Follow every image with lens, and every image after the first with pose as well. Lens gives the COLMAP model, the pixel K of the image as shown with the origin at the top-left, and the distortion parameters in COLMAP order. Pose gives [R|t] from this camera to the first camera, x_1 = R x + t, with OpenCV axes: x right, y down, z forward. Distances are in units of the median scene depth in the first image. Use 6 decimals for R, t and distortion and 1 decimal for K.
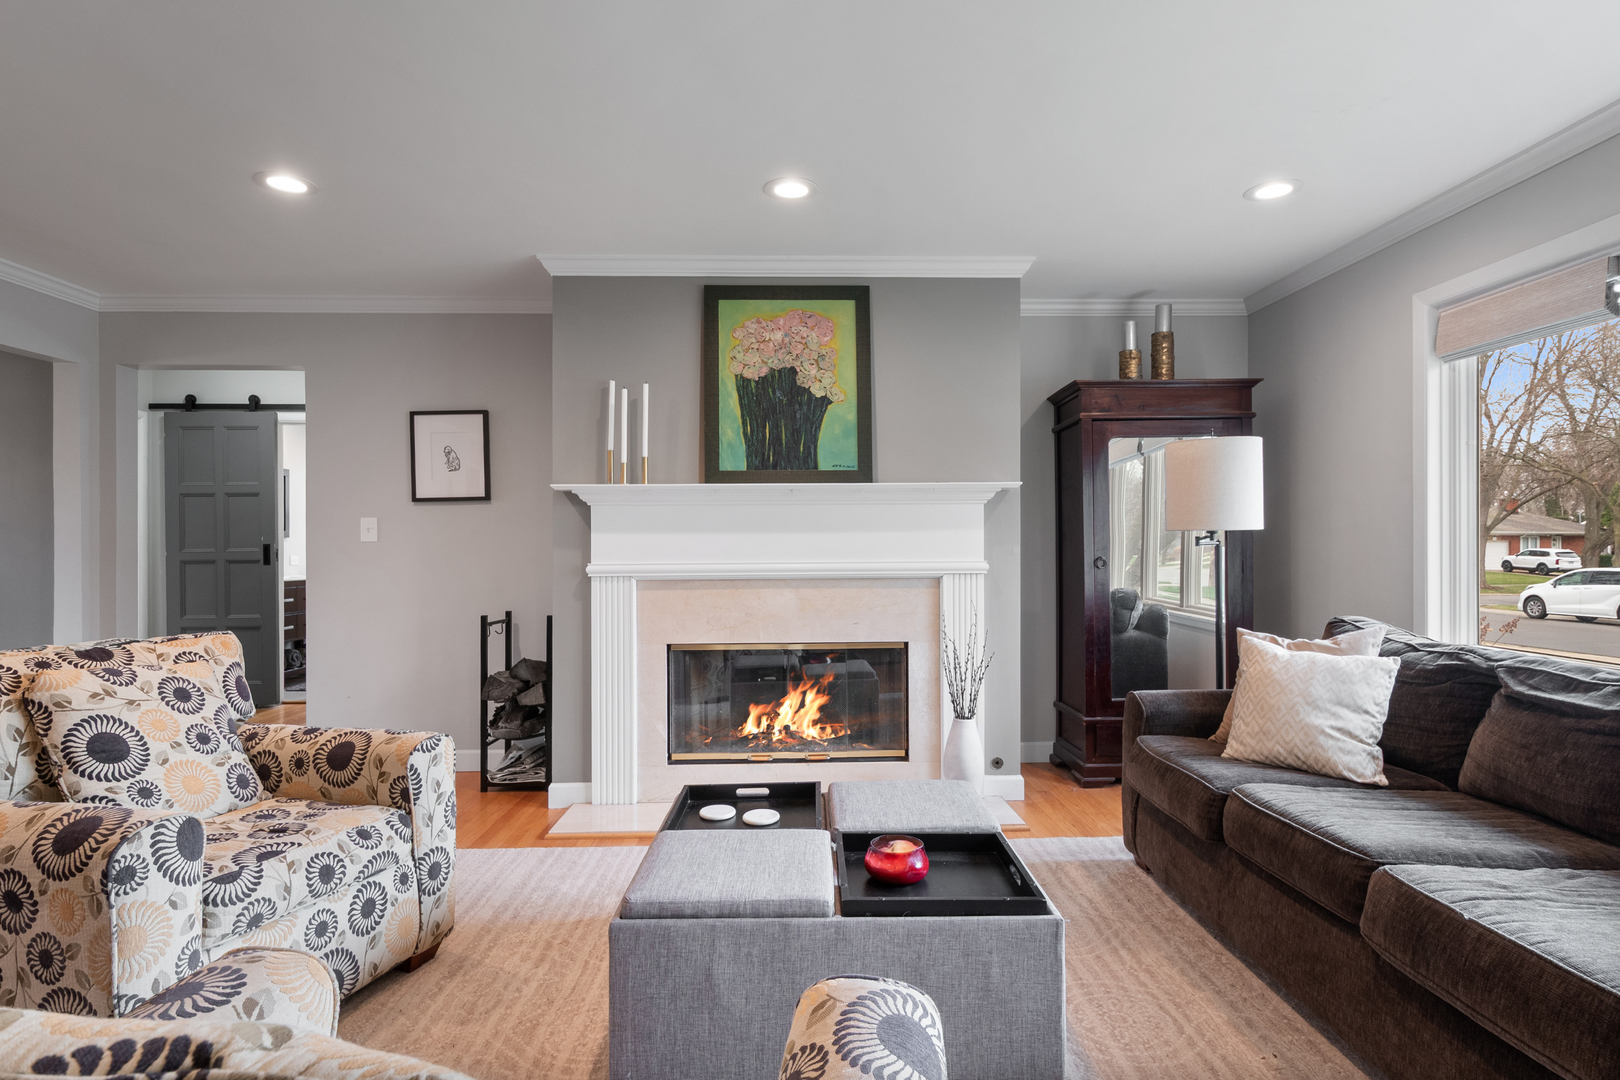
lens RADIAL K [[839.8, 0, 810.0], [0, 839.8, 540.0], [0, 0, 1]] dist [-0.000132, 0.000971]
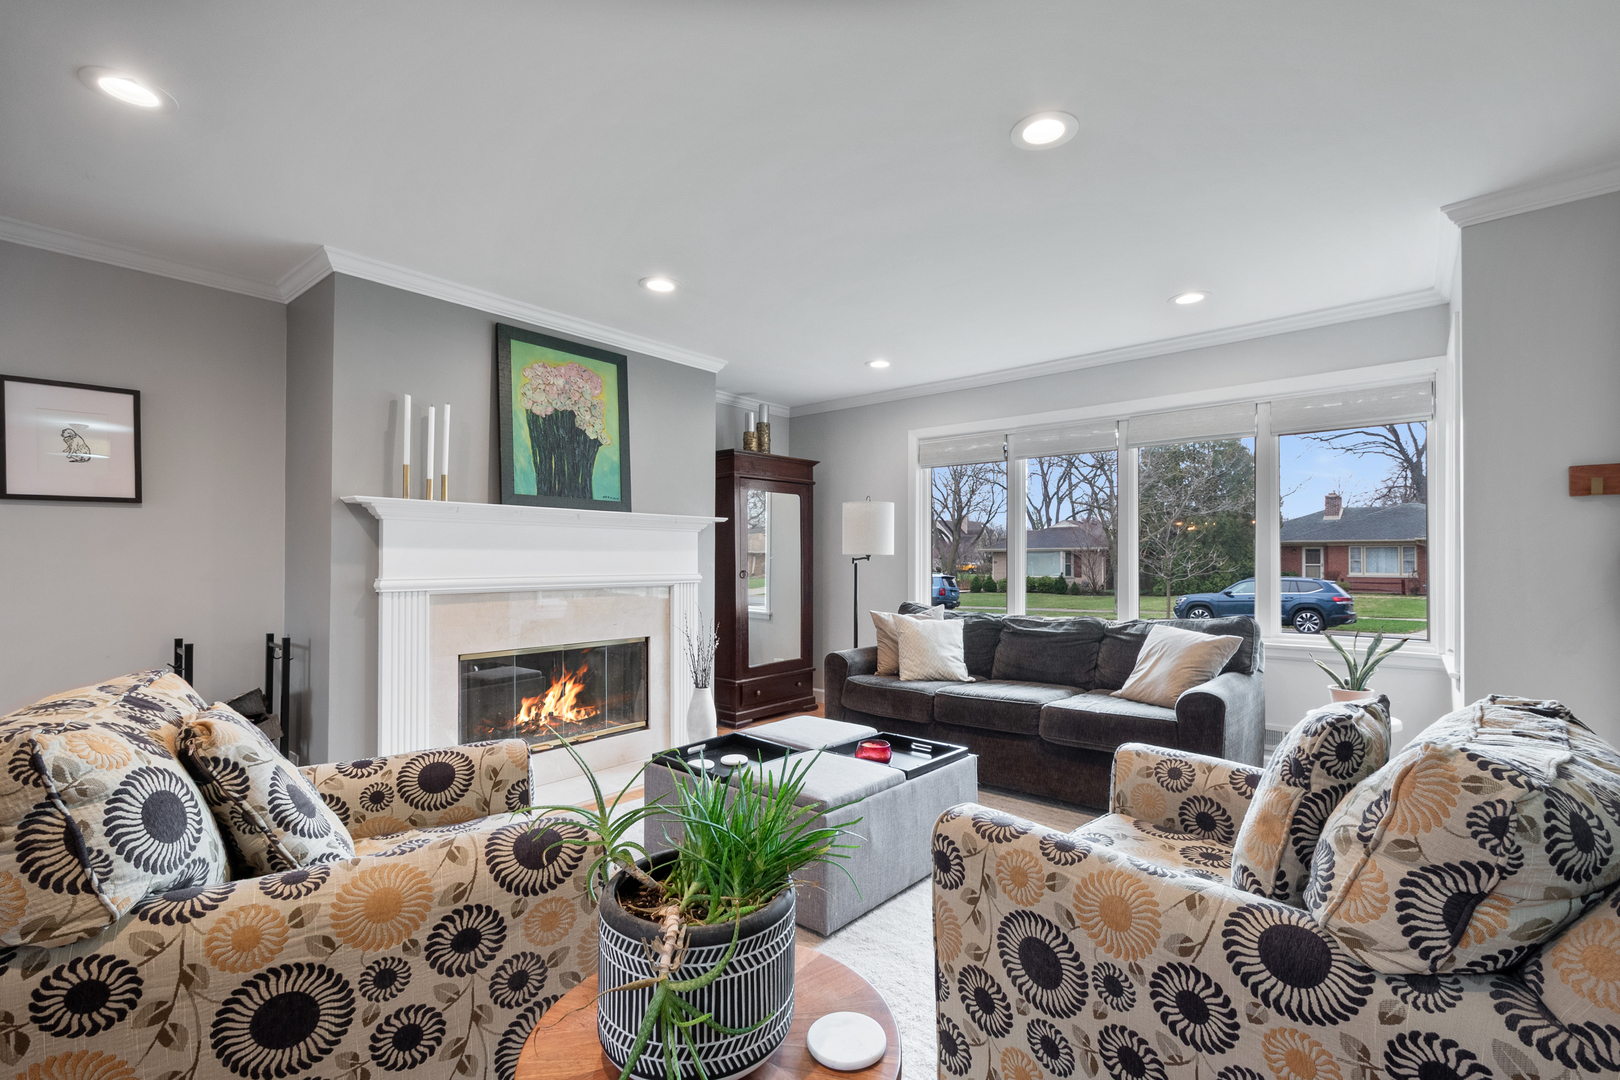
lens RADIAL K [[721.4, 0, 810.0], [0, 721.4, 540.0], [0, 0, 1]] dist [0.000716, 0.000134]
pose [[0.667682, 0.027475, 0.743939, -0.549894], [-0.010538, 0.999567, -0.027458, 0.000763], [-0.744372, 0.010493, 0.667683, 0.073101]]
